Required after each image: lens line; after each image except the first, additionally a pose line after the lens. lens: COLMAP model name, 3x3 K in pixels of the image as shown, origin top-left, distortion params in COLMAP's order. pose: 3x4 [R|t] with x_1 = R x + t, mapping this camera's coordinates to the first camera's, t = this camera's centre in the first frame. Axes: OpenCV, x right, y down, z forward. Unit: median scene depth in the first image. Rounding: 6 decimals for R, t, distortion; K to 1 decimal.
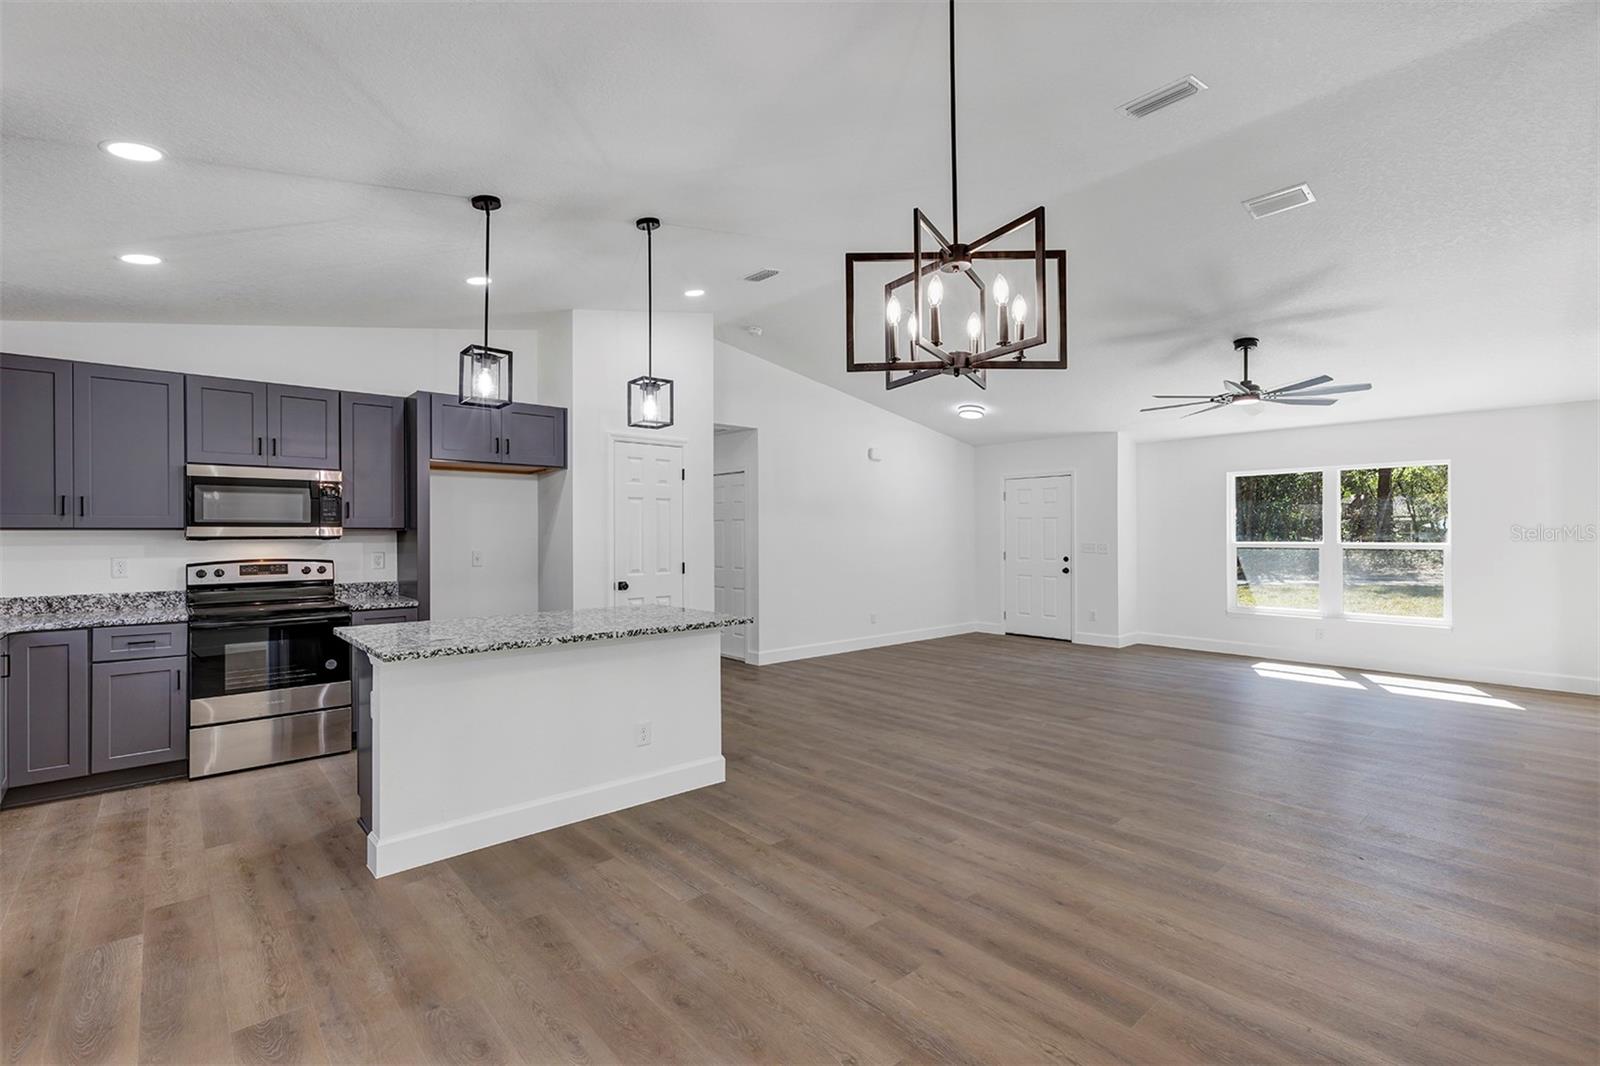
lens RADIAL K [[718.0, 0, 795.1], [0, 718.0, 532.0], [0, 0, 1]] dist [0.001382, 0.000527]
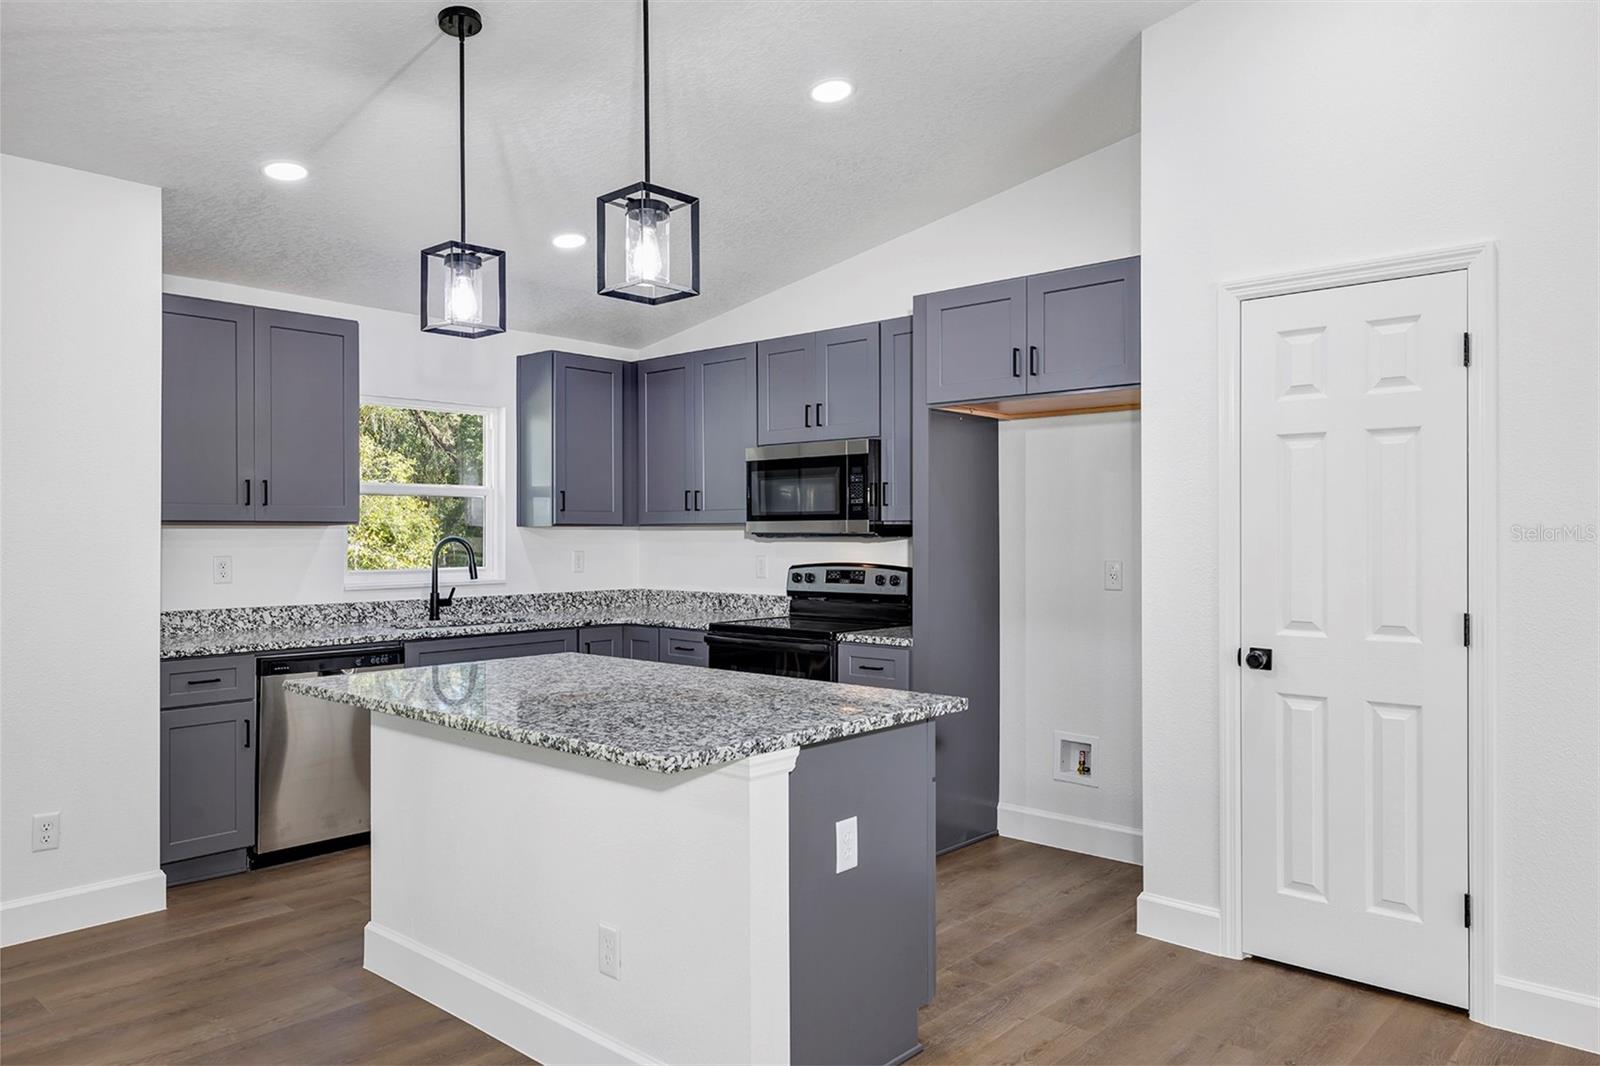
lens RADIAL K [[1098.4, 0, 788.9], [0, 1098.4, 535.5], [0, 0, 1]] dist [0.005061, 0.001339]
pose [[0.114603, 0.005327, -0.993397, 0.446236], [0.005179, 0.999969, 0.005959, 0.001980], [0.993398, -0.005828, 0.114572, 0.885508]]
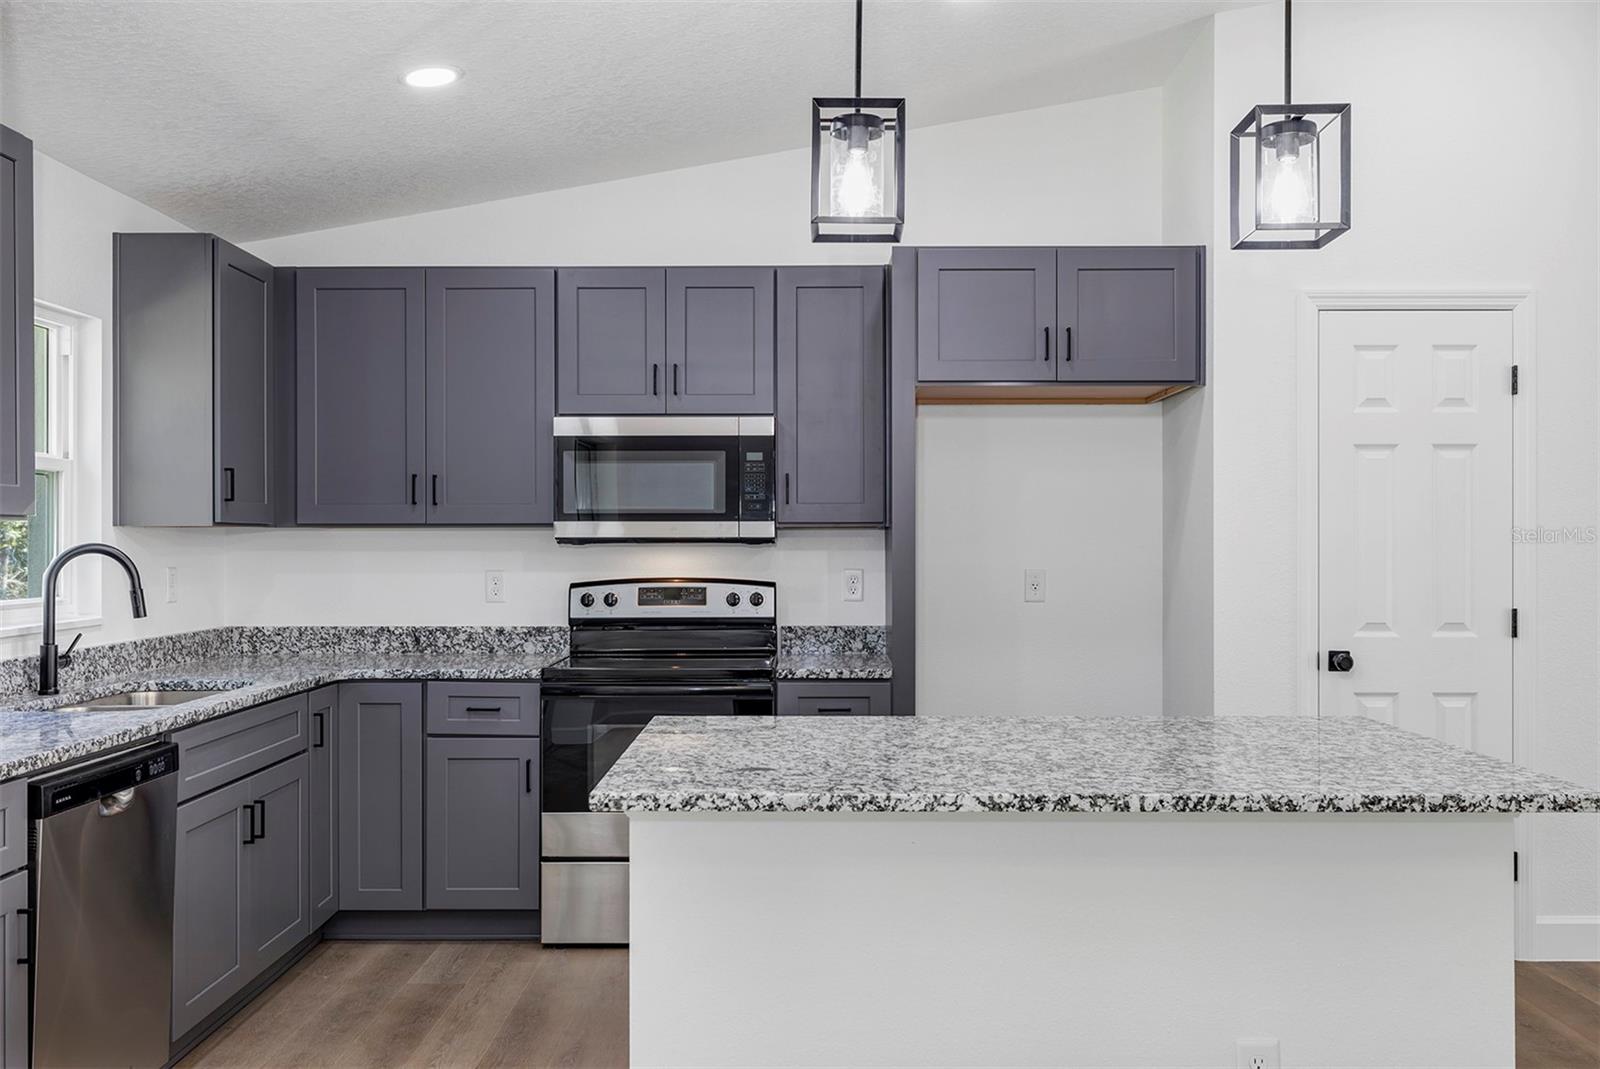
lens RADIAL K [[1388.7, 0, 790.4], [0, 1388.7, 538.5], [0, 0, 1]] dist [-0.000596, 0.012525]
pose [[0.745506, 0.002908, -0.666492, 0.072736], [0.000042, 0.999990, 0.004411, 0.001909], [0.666499, -0.003316, 0.745499, 0.263121]]
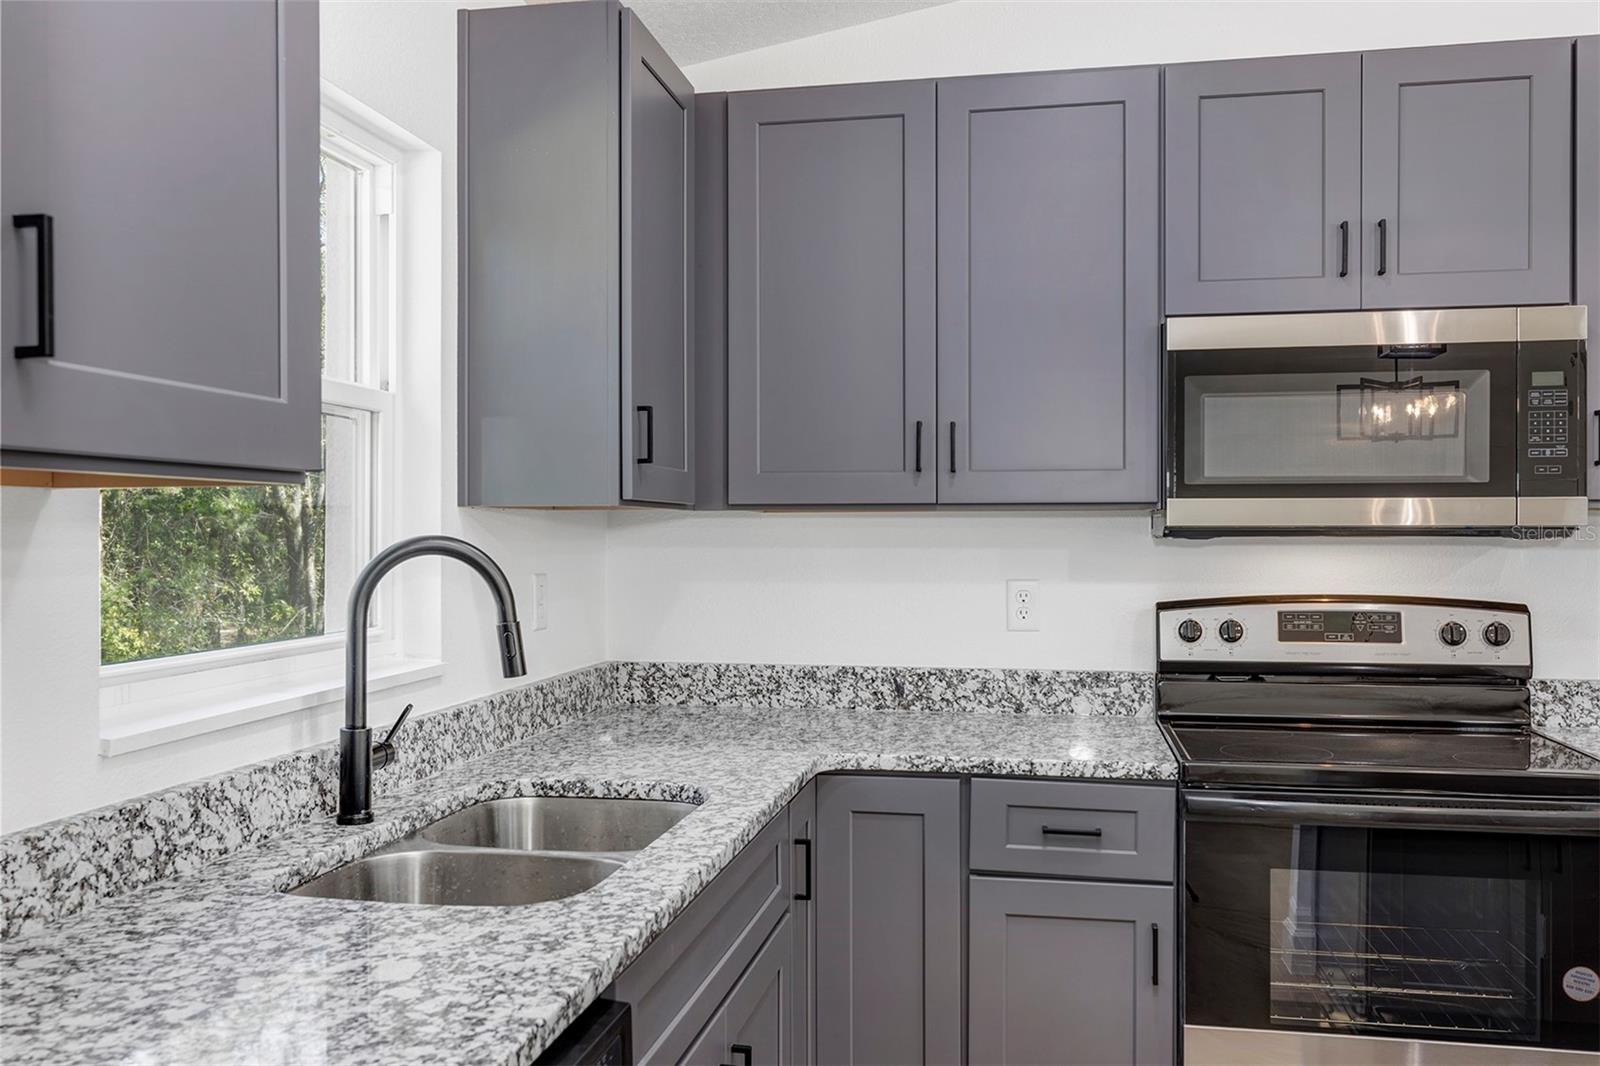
lens RADIAL K [[1349.7, 0, 800.0], [0, 1349.7, 533.0], [0, 0, 1]] dist [0.006519, 0.006181]
pose [[0.614854, 0.005329, -0.788623, -0.433325], [-0.000219, 0.999978, 0.006586, 0.005046], [0.788641, -0.003877, 0.614842, 0.452073]]
